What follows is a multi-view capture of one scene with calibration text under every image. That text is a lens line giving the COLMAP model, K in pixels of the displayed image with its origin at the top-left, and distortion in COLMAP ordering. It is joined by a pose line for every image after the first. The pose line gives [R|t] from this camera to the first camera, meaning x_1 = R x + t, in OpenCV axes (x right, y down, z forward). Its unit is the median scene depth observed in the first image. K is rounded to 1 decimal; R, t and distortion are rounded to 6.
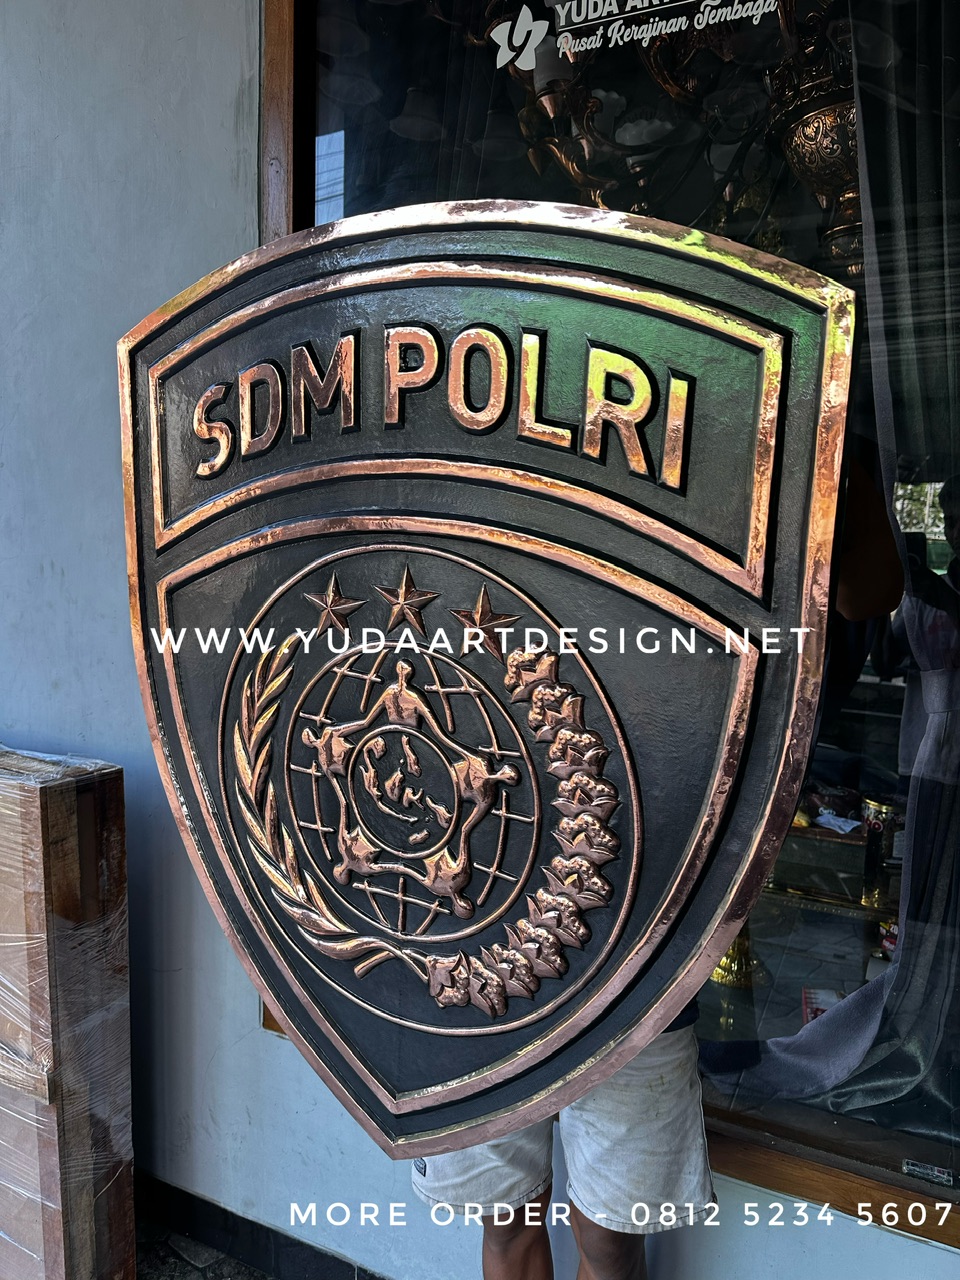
lens RADIAL K [[904.5, 0, 506.7], [0, 904.5, 642.8], [0, 0, 1]] dist [0.012306, -0.021076]
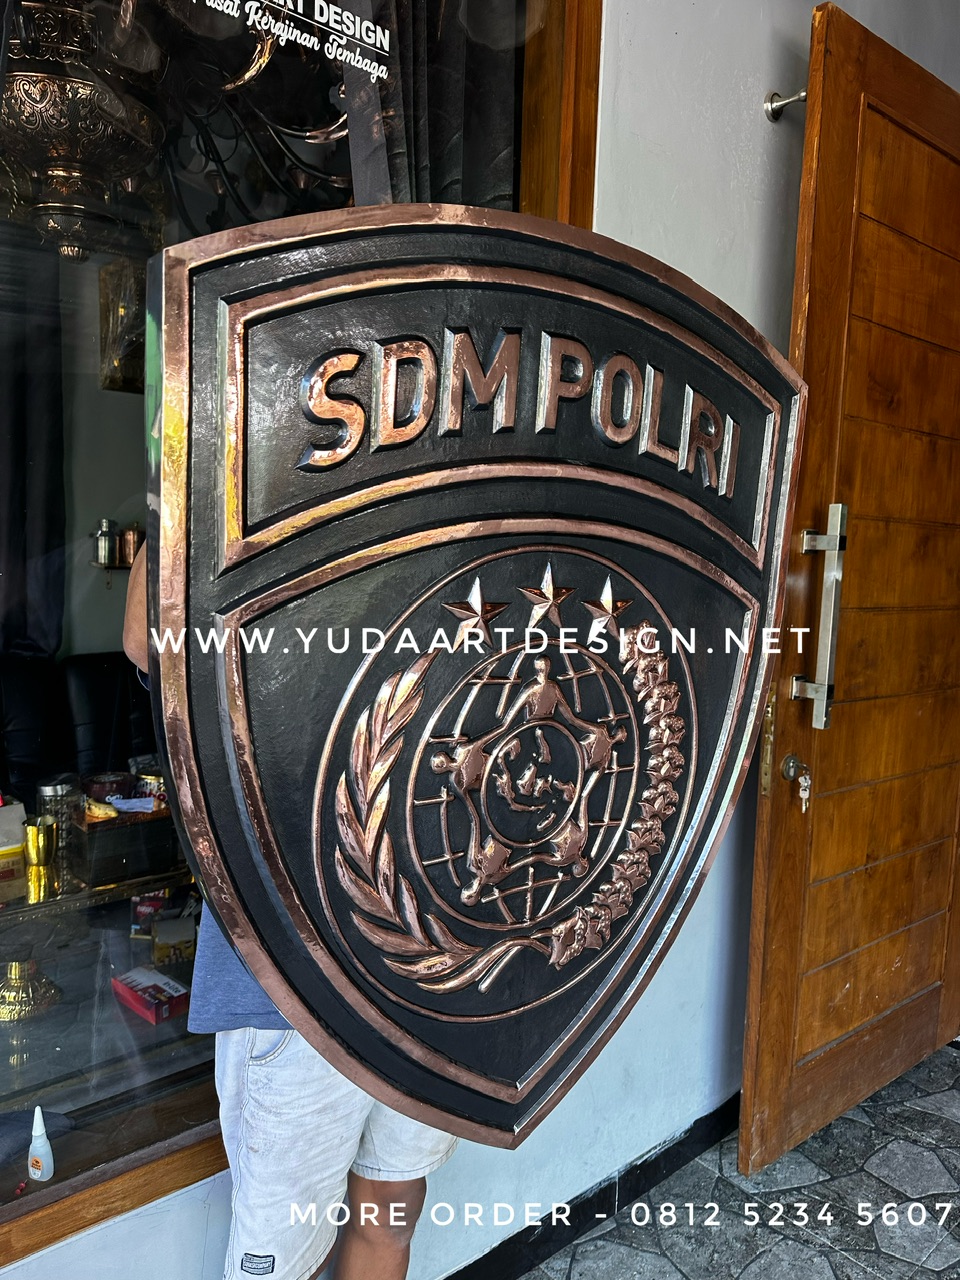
lens RADIAL K [[904.5, 0, 479.1], [0, 904.5, 633.2], [0, 0, 1]] dist [0.012306, -0.021076]
pose [[0.435333, -0.132204, 0.890510, -1.046916], [0.105218, 0.989852, 0.095515, -0.112332], [-0.894100, 0.052117, 0.444825, 0.590628]]
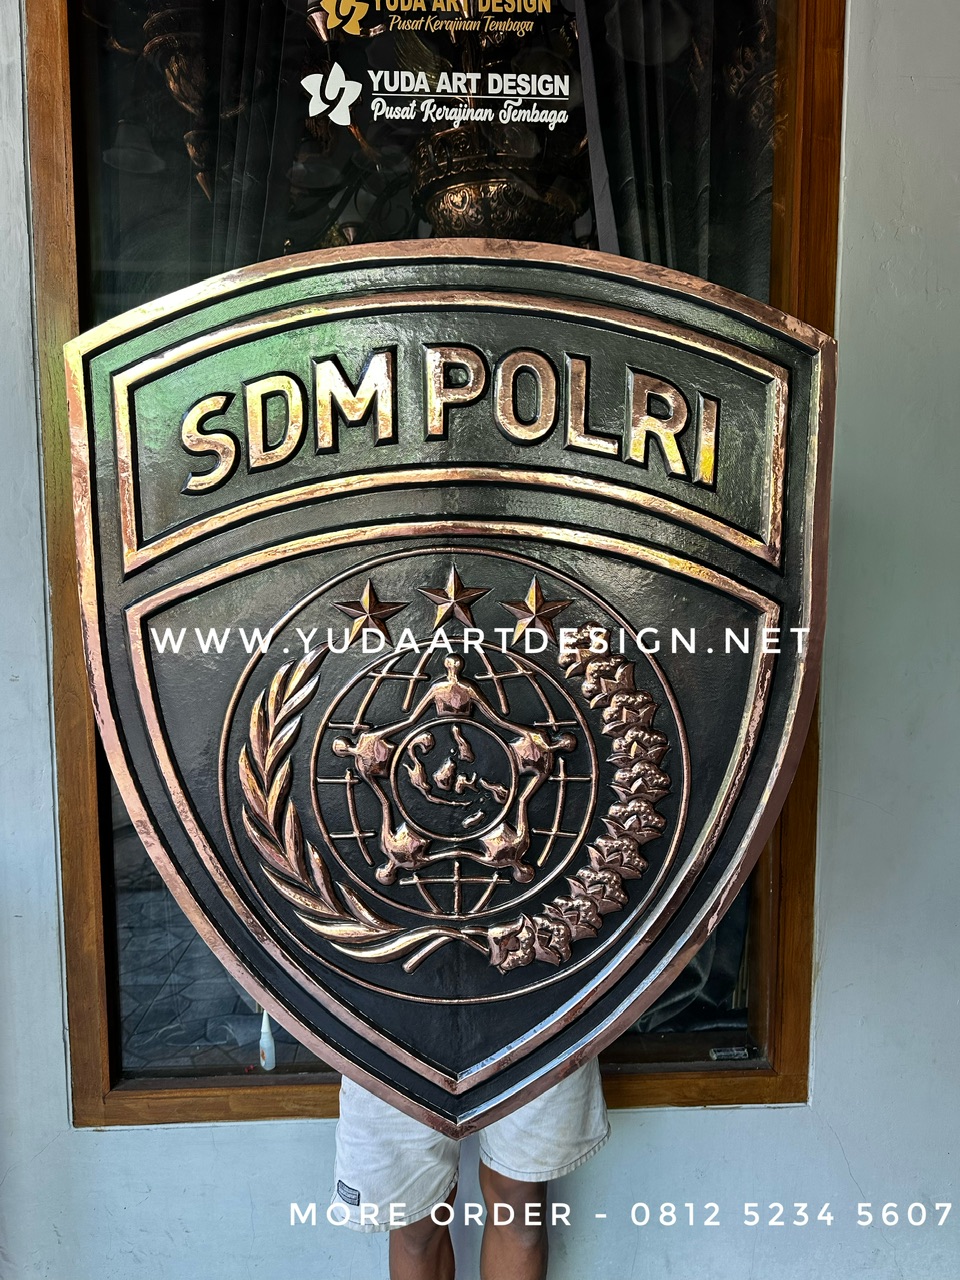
lens RADIAL K [[904.5, 0, 485.6], [0, 904.5, 648.3], [0, 0, 1]] dist [0.012306, -0.021076]
pose [[0.875992, -0.096840, 0.472504, -0.573955], [0.114349, 0.993405, -0.008398, 0.024392], [-0.468575, 0.061387, 0.881288, 0.034852]]
